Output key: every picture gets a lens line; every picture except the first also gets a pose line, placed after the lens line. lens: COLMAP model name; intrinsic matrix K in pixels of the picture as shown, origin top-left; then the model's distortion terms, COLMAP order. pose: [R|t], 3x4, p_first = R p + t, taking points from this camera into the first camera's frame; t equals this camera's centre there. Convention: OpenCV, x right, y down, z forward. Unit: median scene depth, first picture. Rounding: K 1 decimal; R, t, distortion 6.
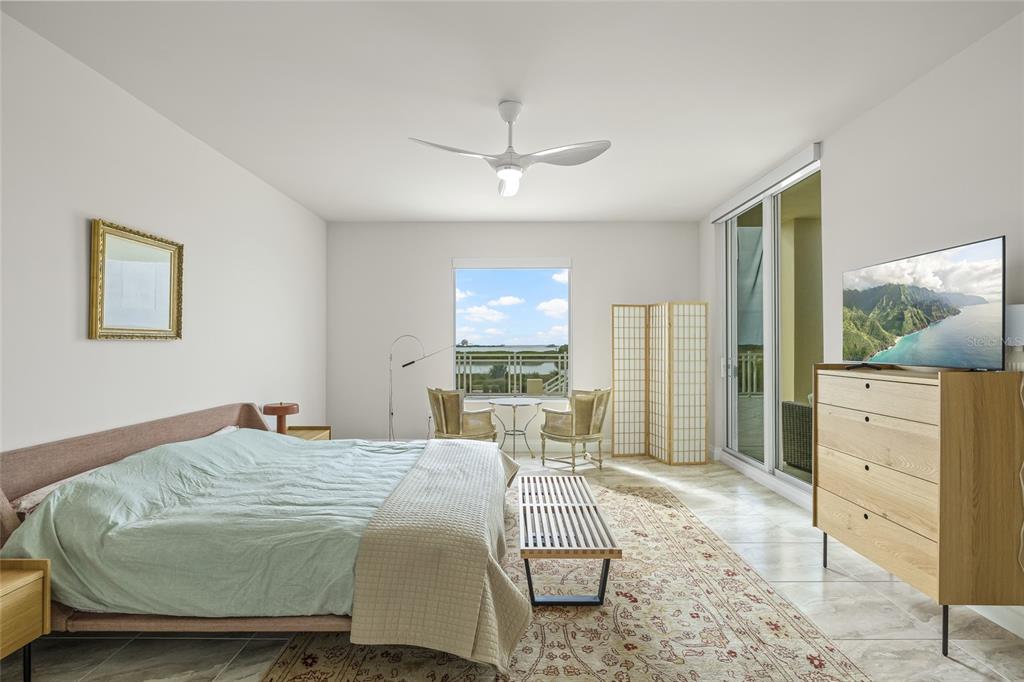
lens RADIAL K [[471.7, 0, 509.0], [0, 471.7, 345.3], [0, 0, 1]] dist [-0.008894, 0.001568]
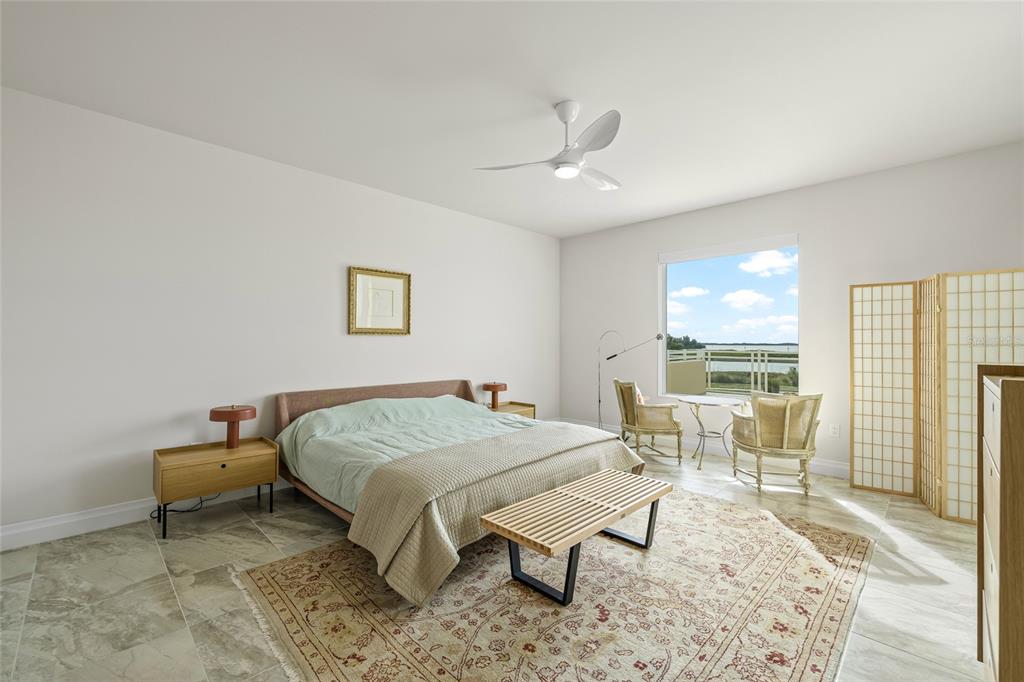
lens RADIAL K [[426.8, 0, 508.3], [0, 426.8, 339.5], [0, 0, 1]] dist [0.000674, 0.000279]
pose [[0.710914, -0.002987, -0.703273, 0.456087], [-0.002820, 0.999971, -0.007097, 0.010676], [0.703274, 0.007028, 0.710885, 0.187612]]
